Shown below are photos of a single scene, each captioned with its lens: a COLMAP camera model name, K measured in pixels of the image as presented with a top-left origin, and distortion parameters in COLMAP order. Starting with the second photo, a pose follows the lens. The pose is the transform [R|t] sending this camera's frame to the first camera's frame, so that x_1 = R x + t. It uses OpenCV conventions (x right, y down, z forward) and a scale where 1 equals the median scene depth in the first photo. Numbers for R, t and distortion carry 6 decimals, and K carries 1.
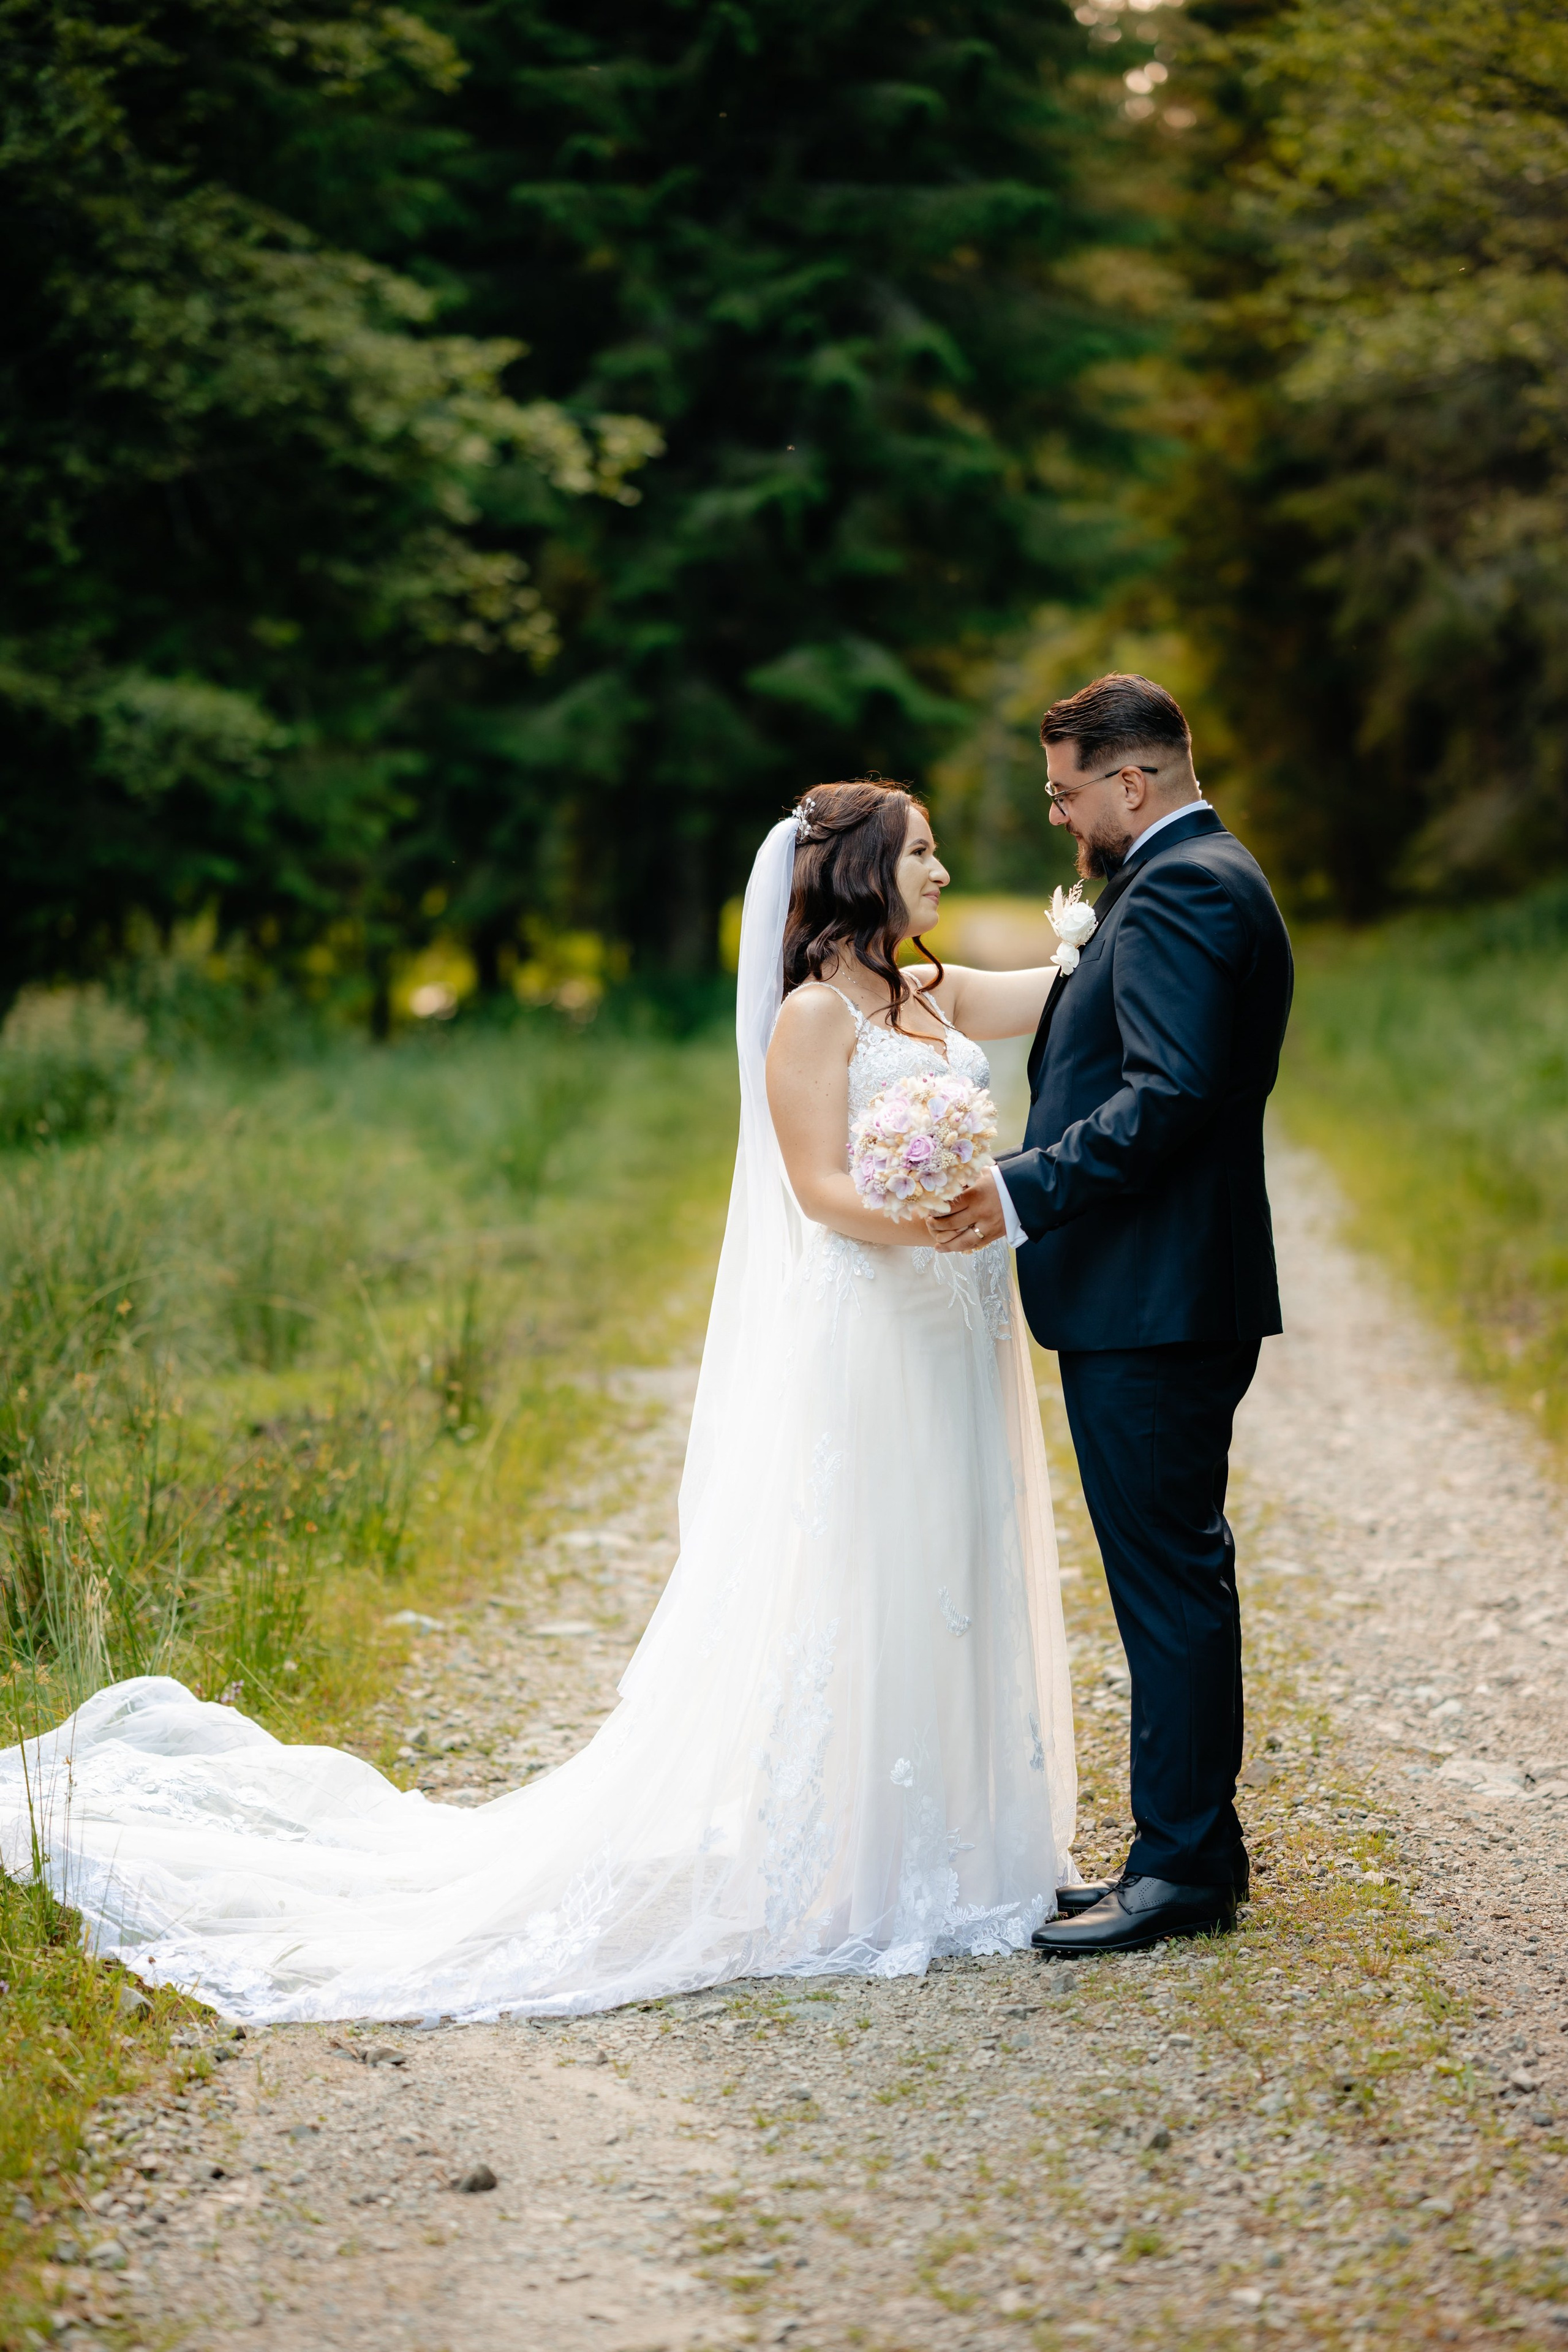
lens RADIAL K [[6057.7, 0, 782.4], [0, 6057.7, 1170.1], [0, 0, 1]] dist [-0.017218, 0.000000]
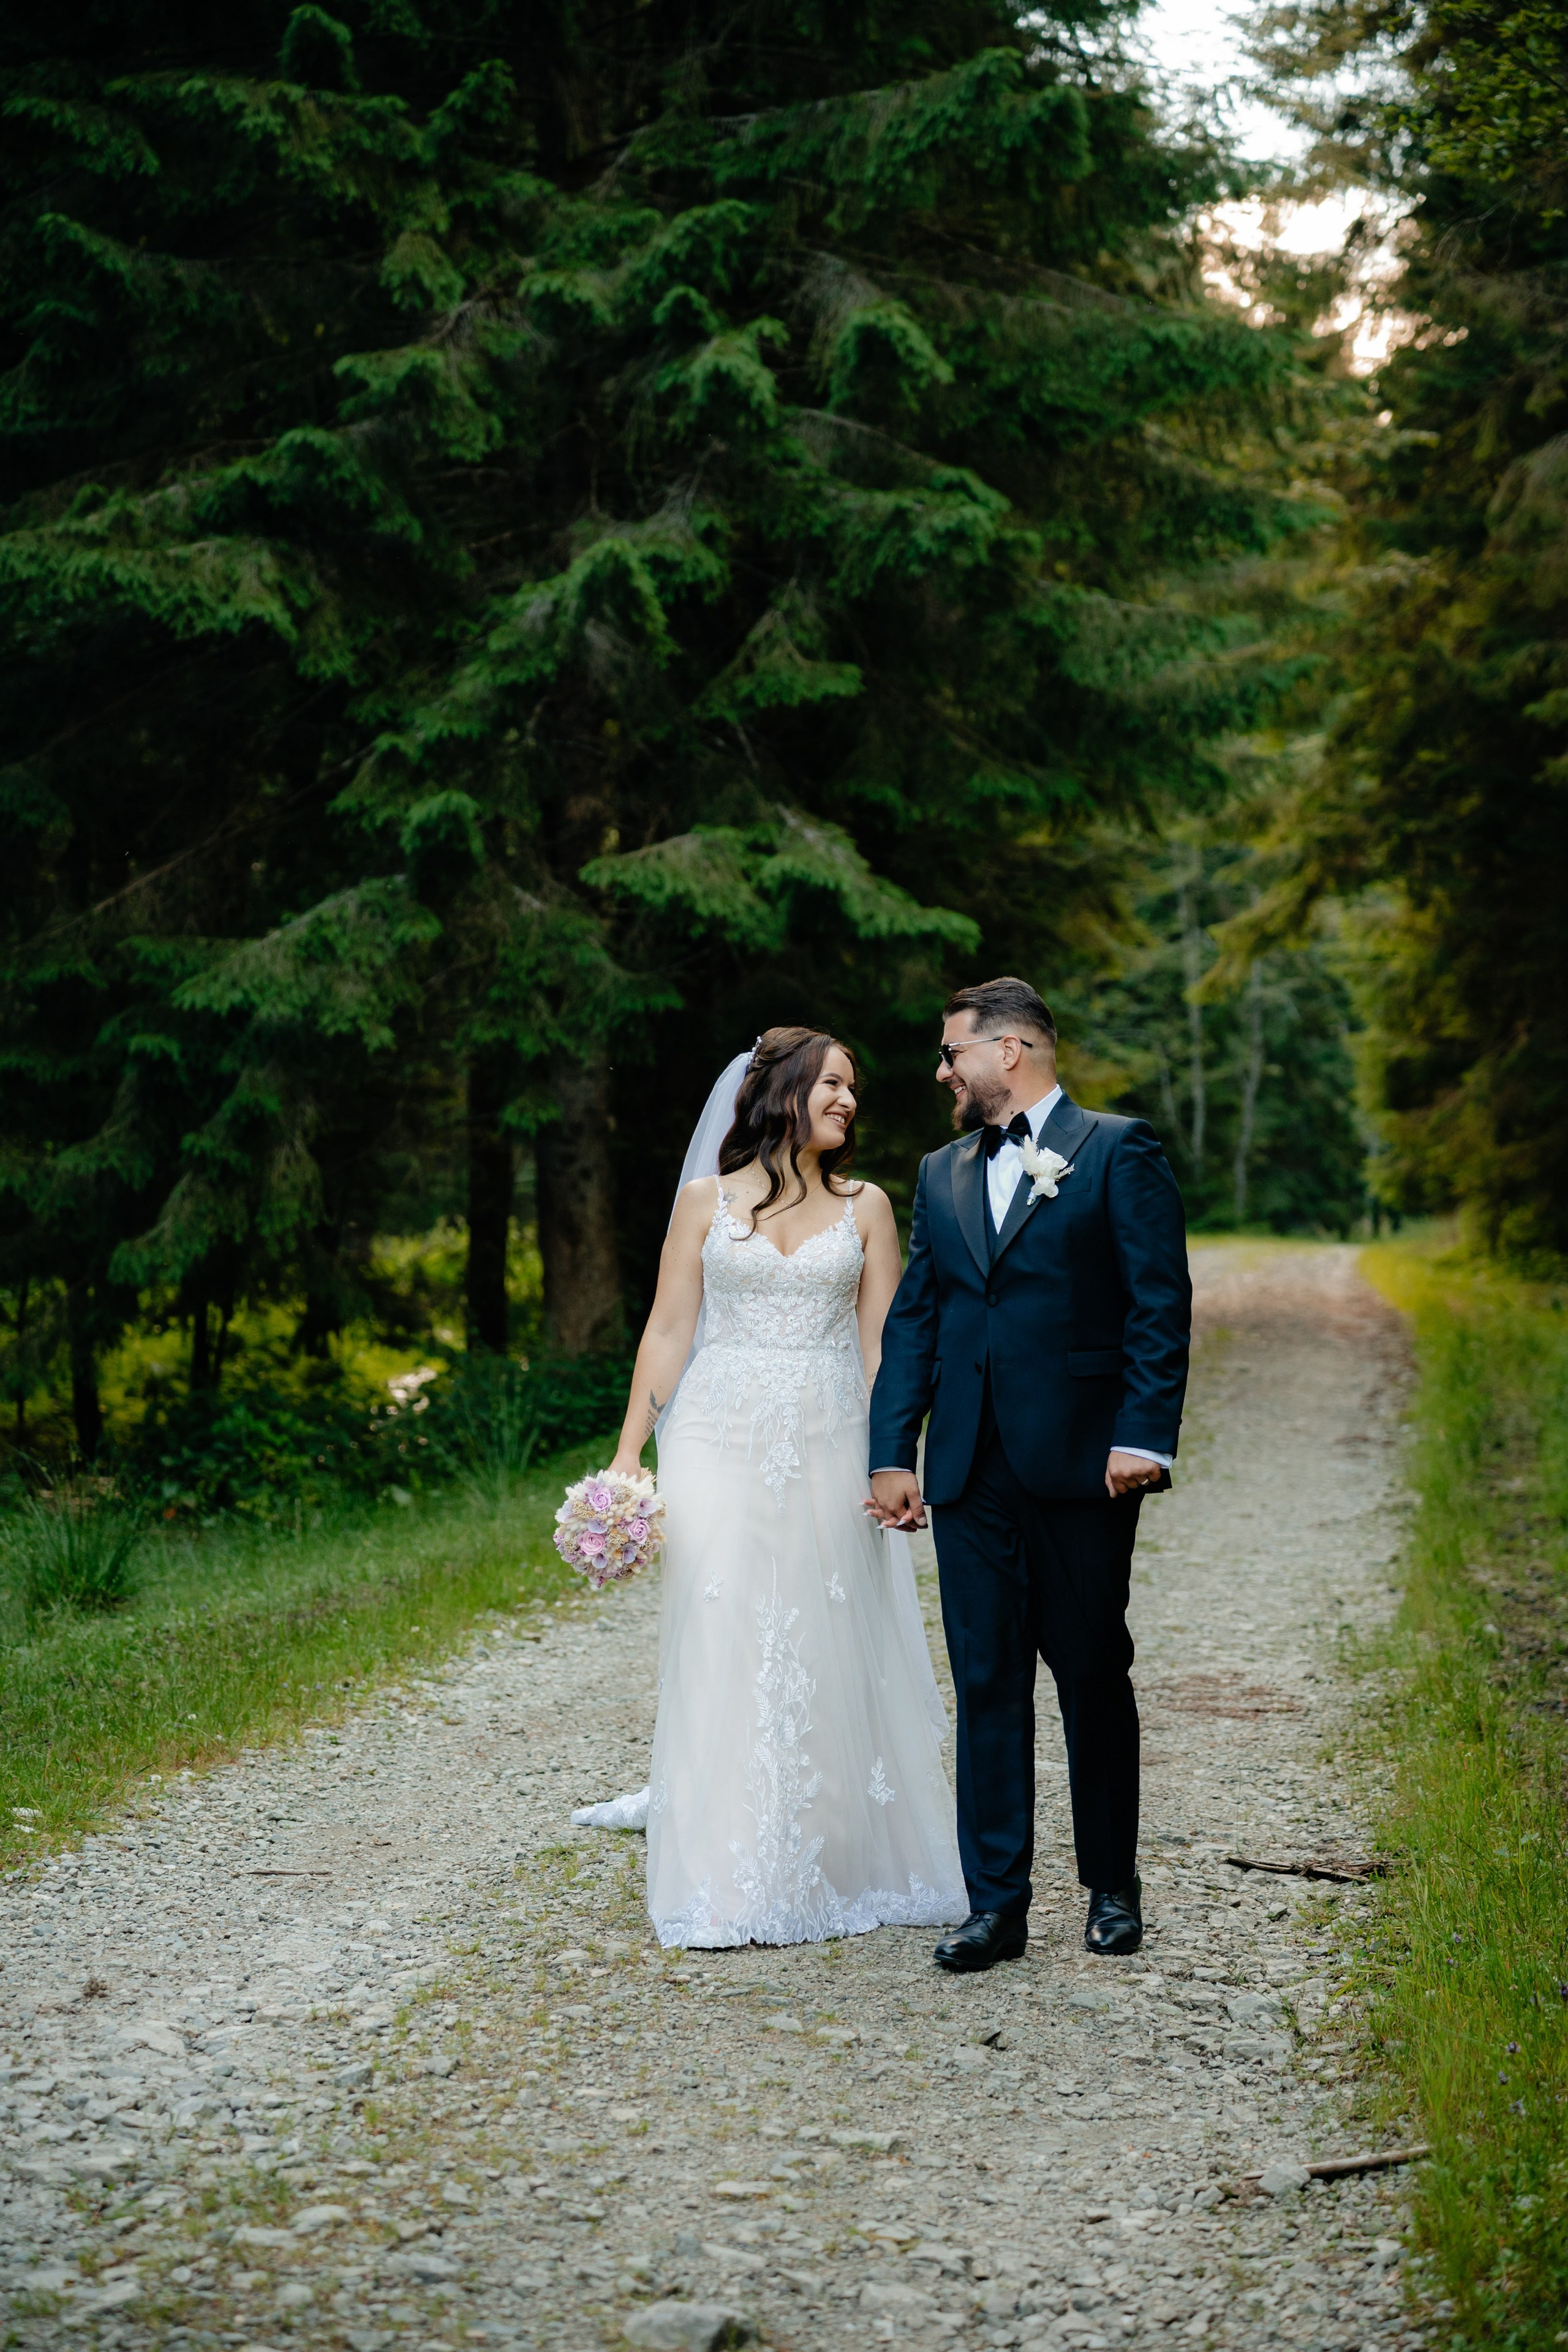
lens RADIAL K [[4523.1, 0, 784.2], [0, 4523.1, 1168.1], [0, 0, 1]] dist [-0.044575, 0.000000]
pose [[0.996002, -0.022130, -0.086545, 0.057417], [0.016732, 0.997898, -0.062602, -0.024448], [0.087748, 0.060904, 0.994279, 0.601111]]
